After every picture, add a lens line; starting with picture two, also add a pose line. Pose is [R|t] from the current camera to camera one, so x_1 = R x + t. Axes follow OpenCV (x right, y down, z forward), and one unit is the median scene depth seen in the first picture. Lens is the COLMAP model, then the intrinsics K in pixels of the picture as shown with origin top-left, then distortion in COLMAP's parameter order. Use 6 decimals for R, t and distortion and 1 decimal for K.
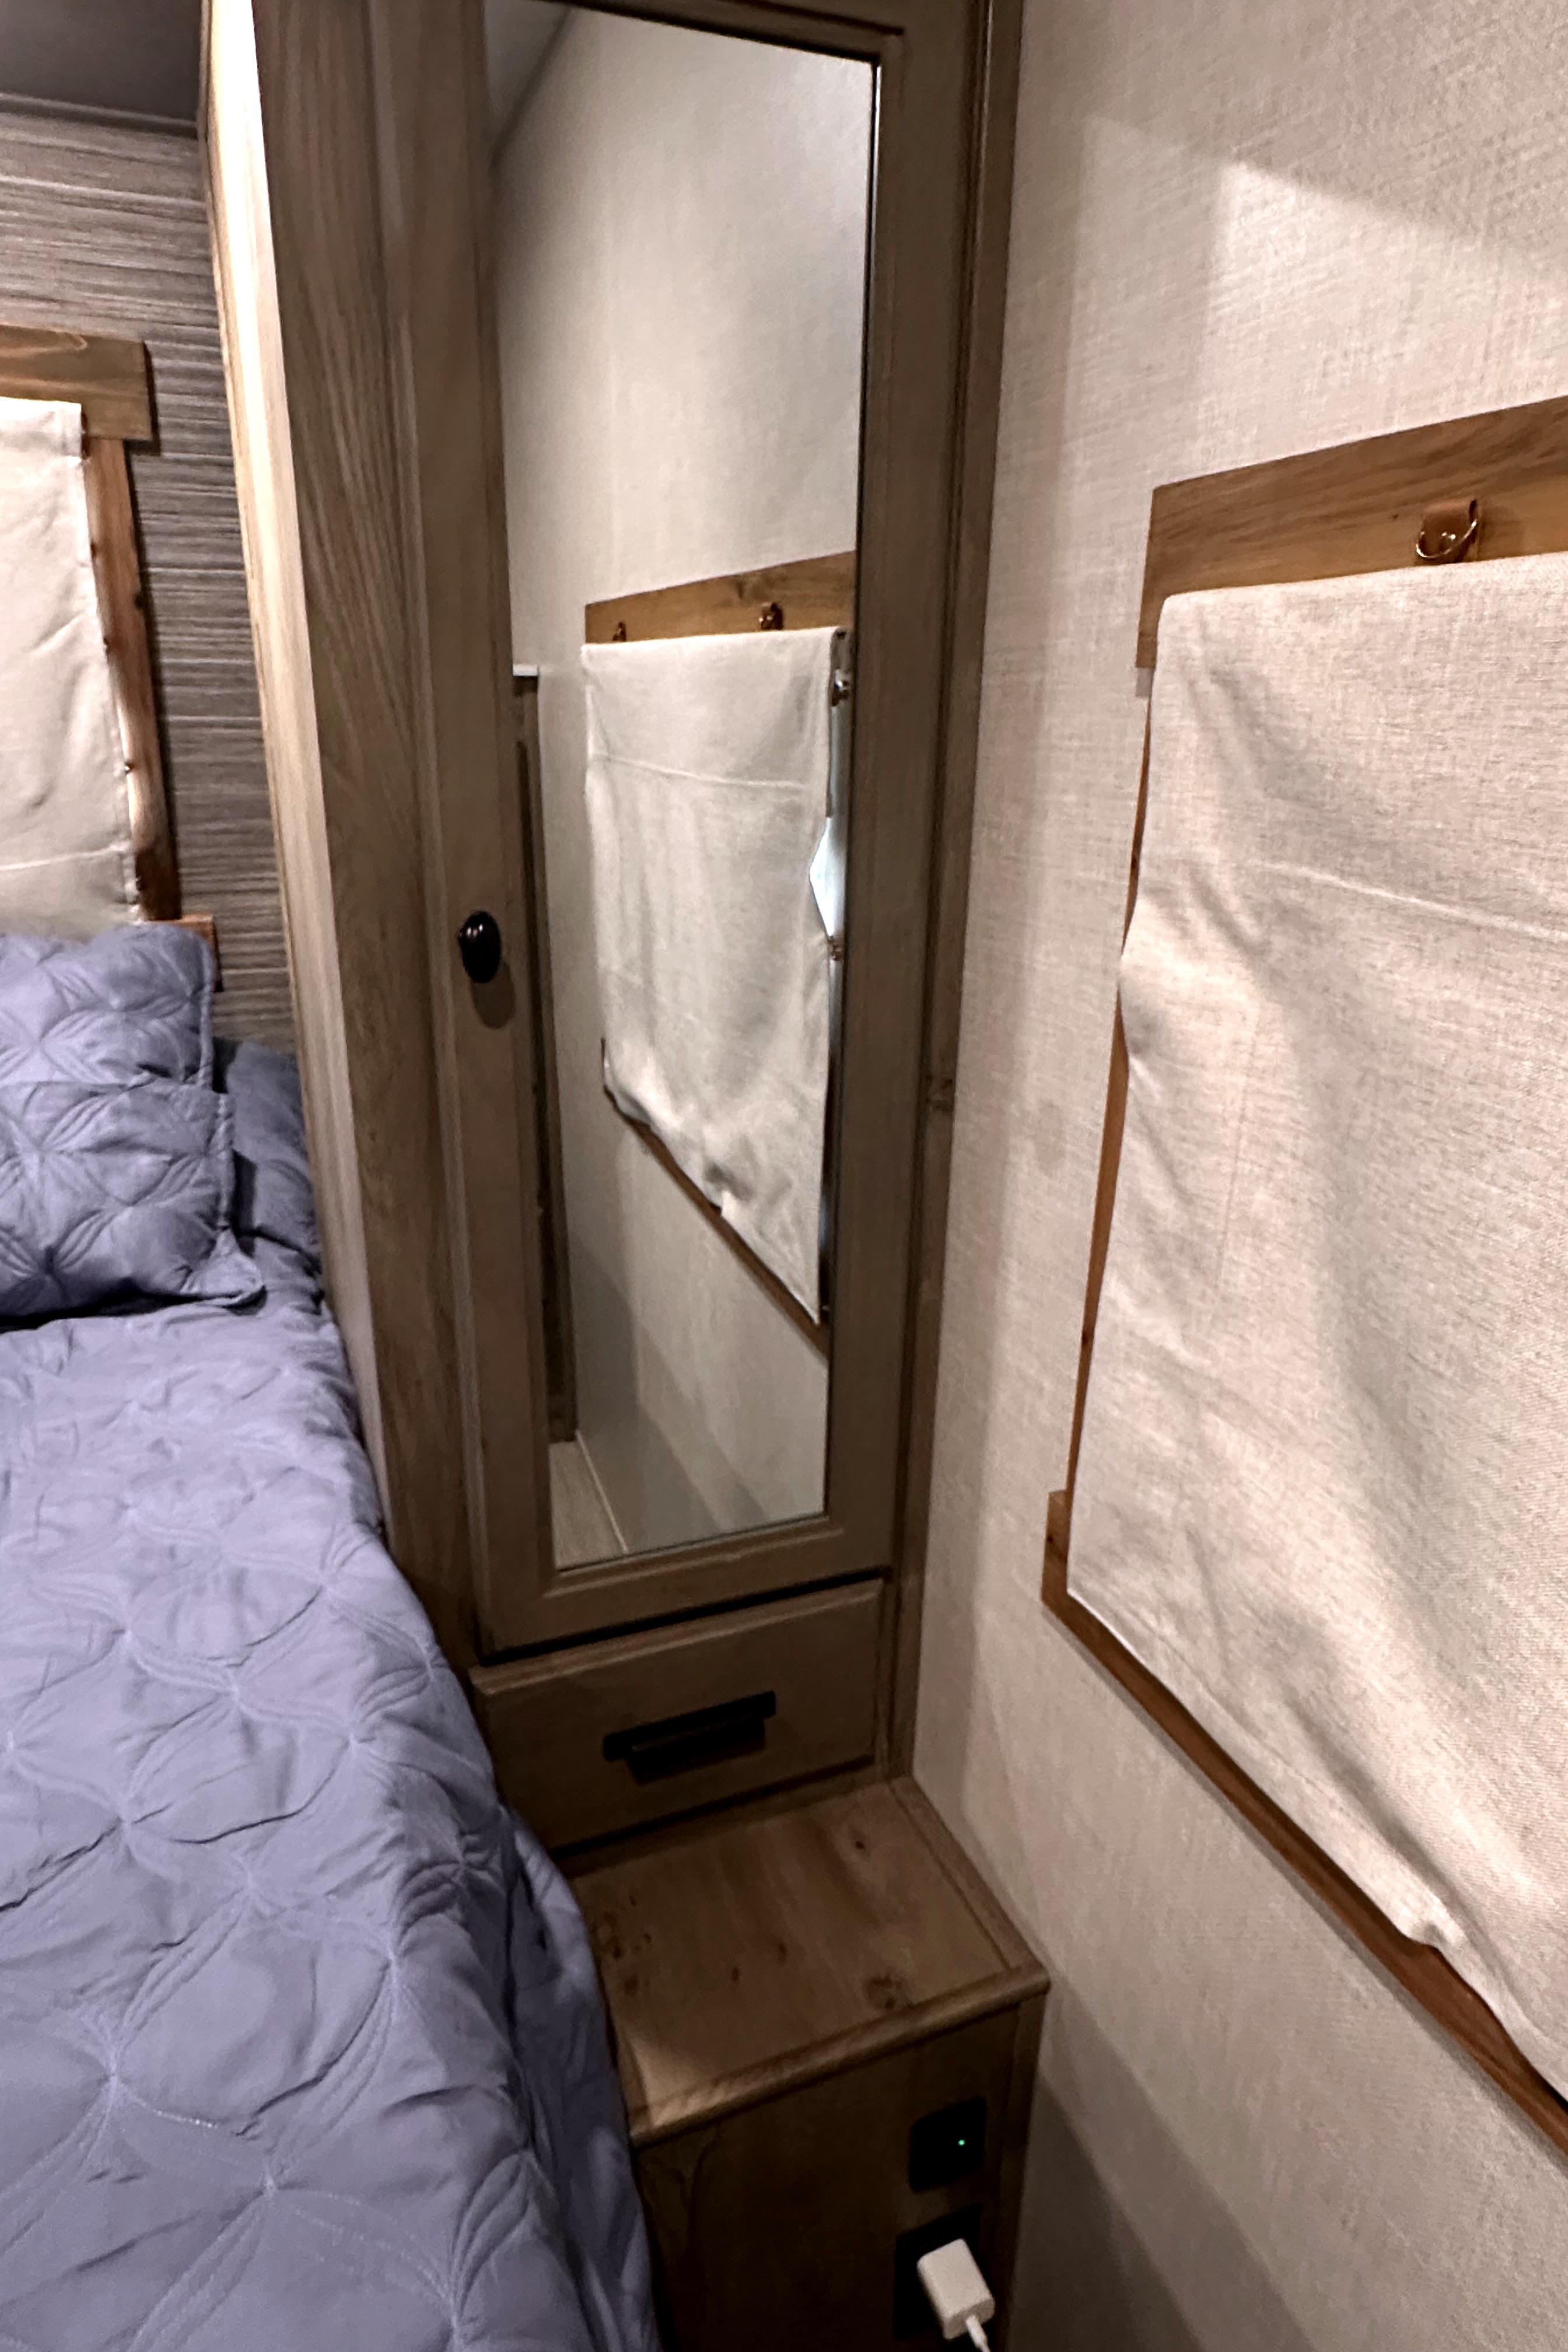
lens RADIAL K [[1338.0, 0, 776.5], [0, 1338.0, 1178.8], [0, 0, 1]] dist [-0.004782, -0.001335]
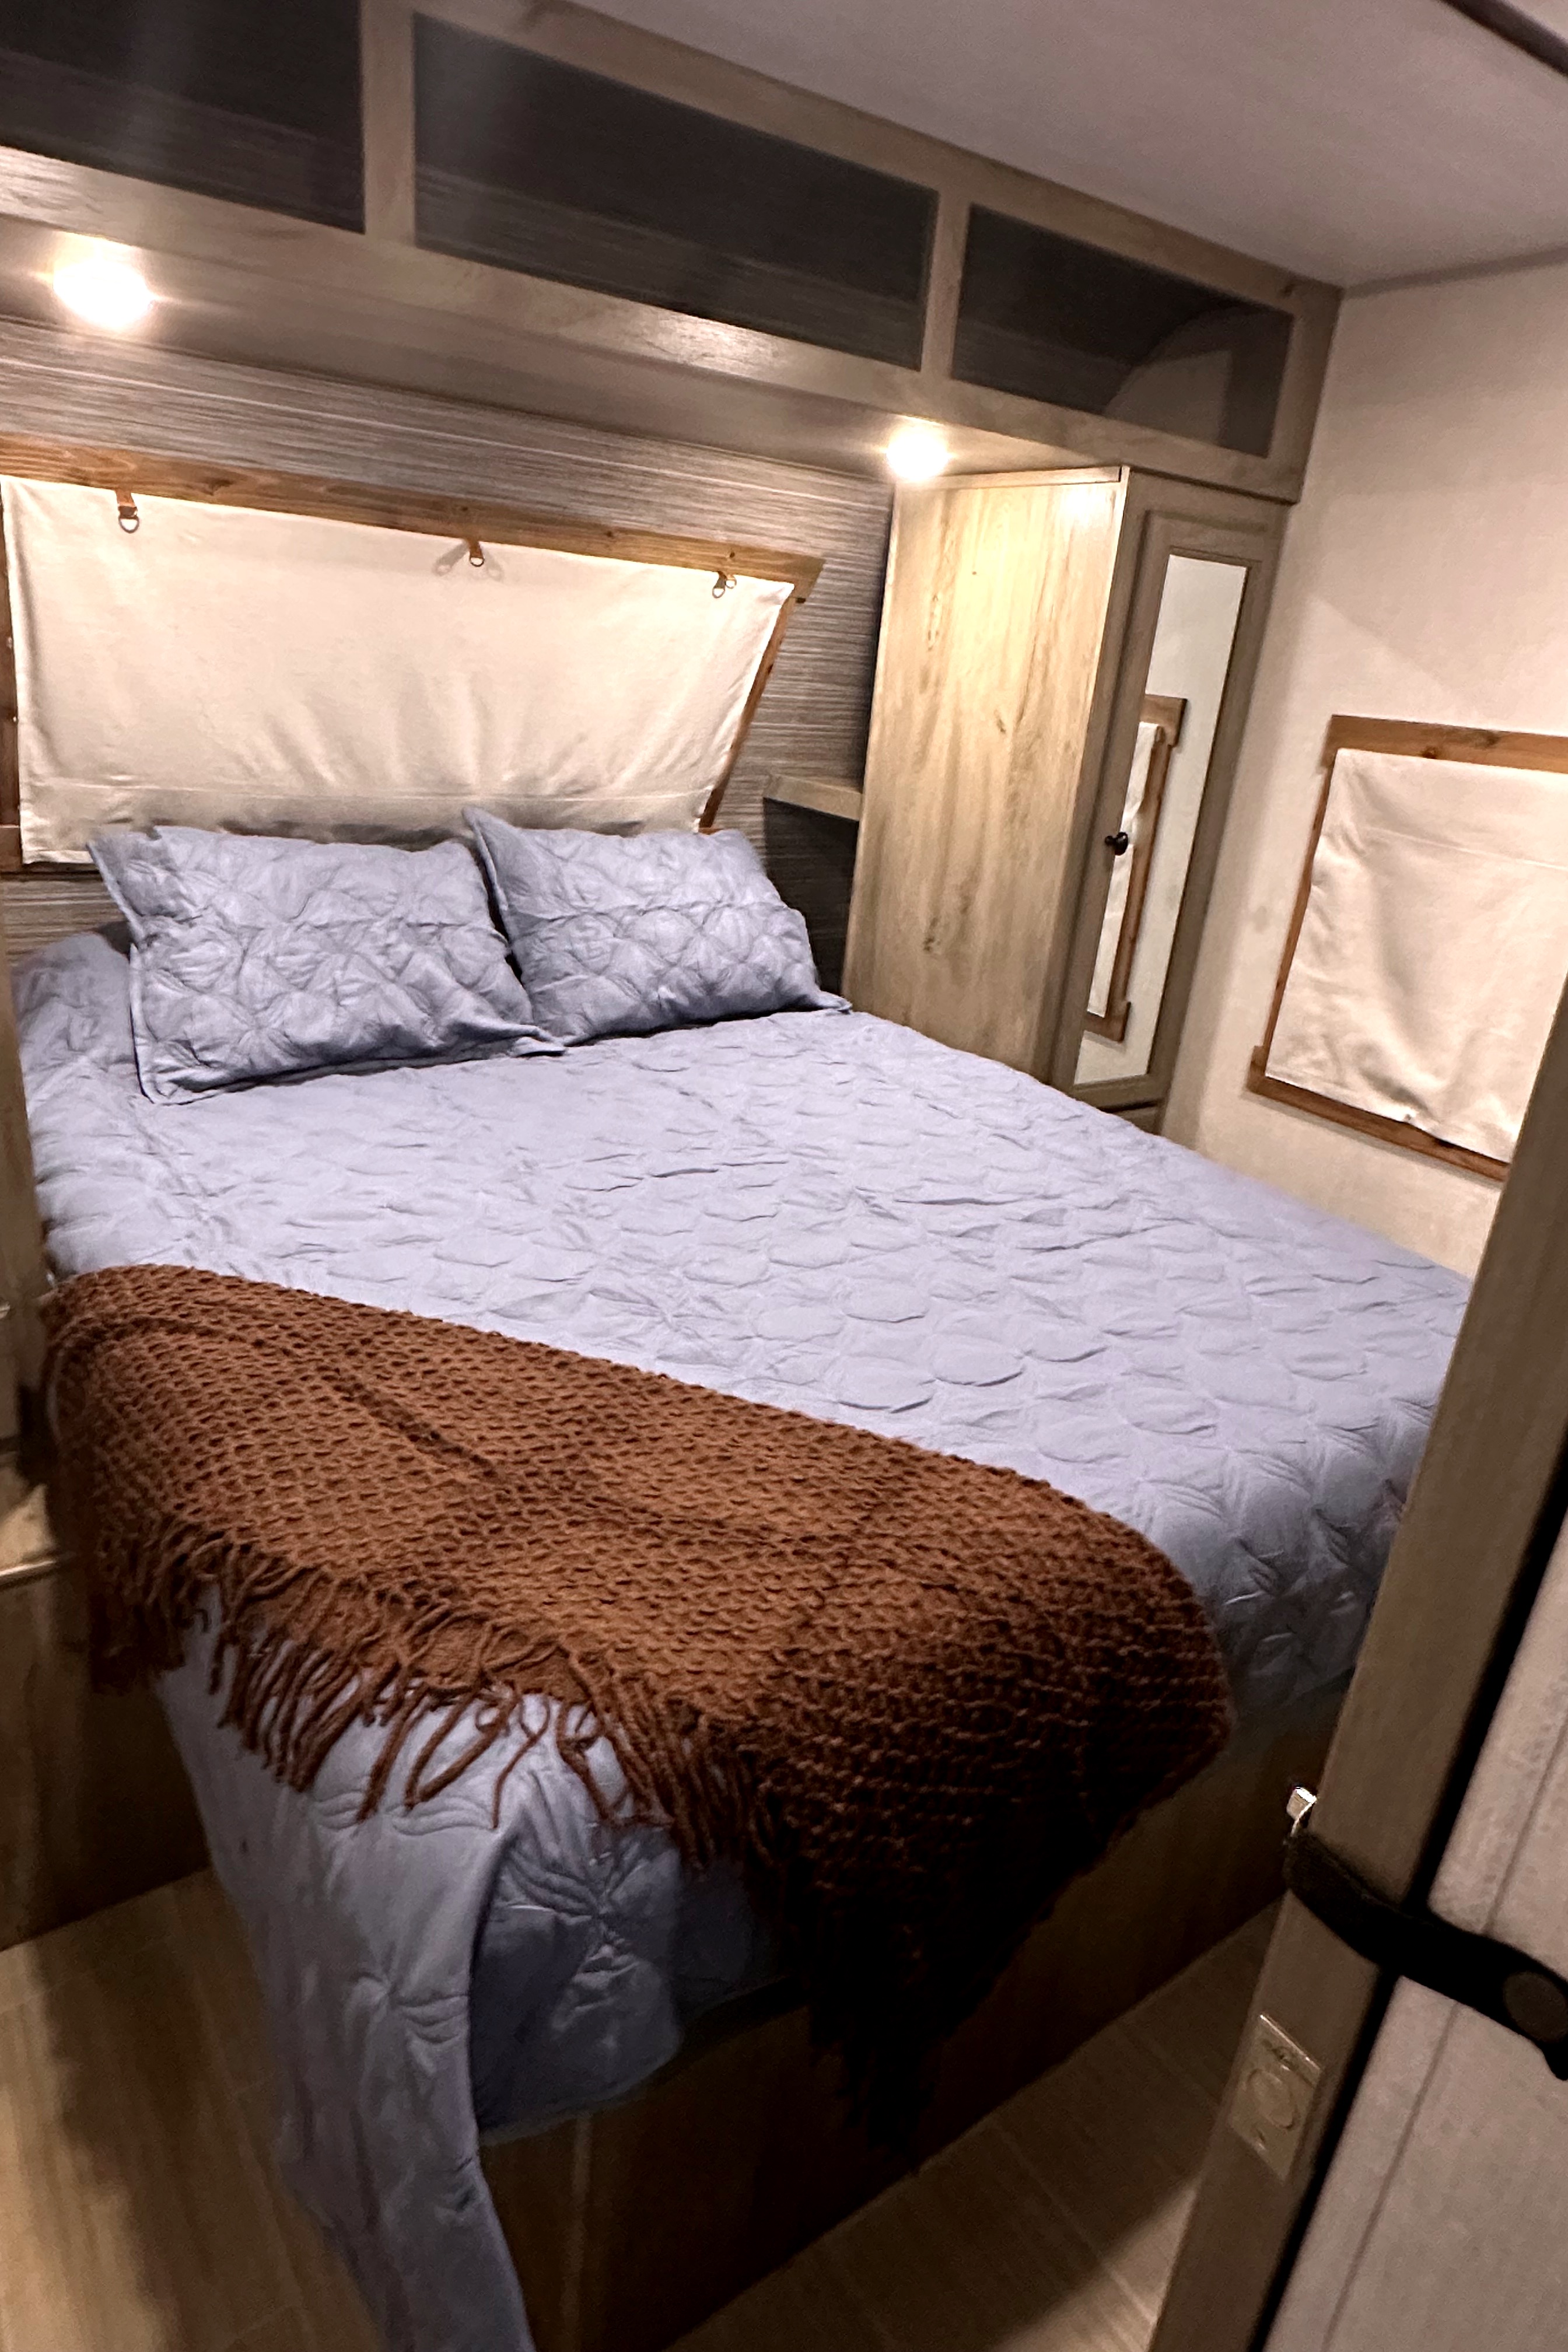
lens RADIAL K [[1338.0, 0, 788.3], [0, 1338.0, 1174.5], [0, 0, 1]] dist [-0.004782, -0.001335]
pose [[0.971932, -0.015339, 0.234763, -1.773854], [0.005370, 0.999059, 0.043042, 0.470375], [-0.235202, -0.040573, 0.971099, -1.912869]]
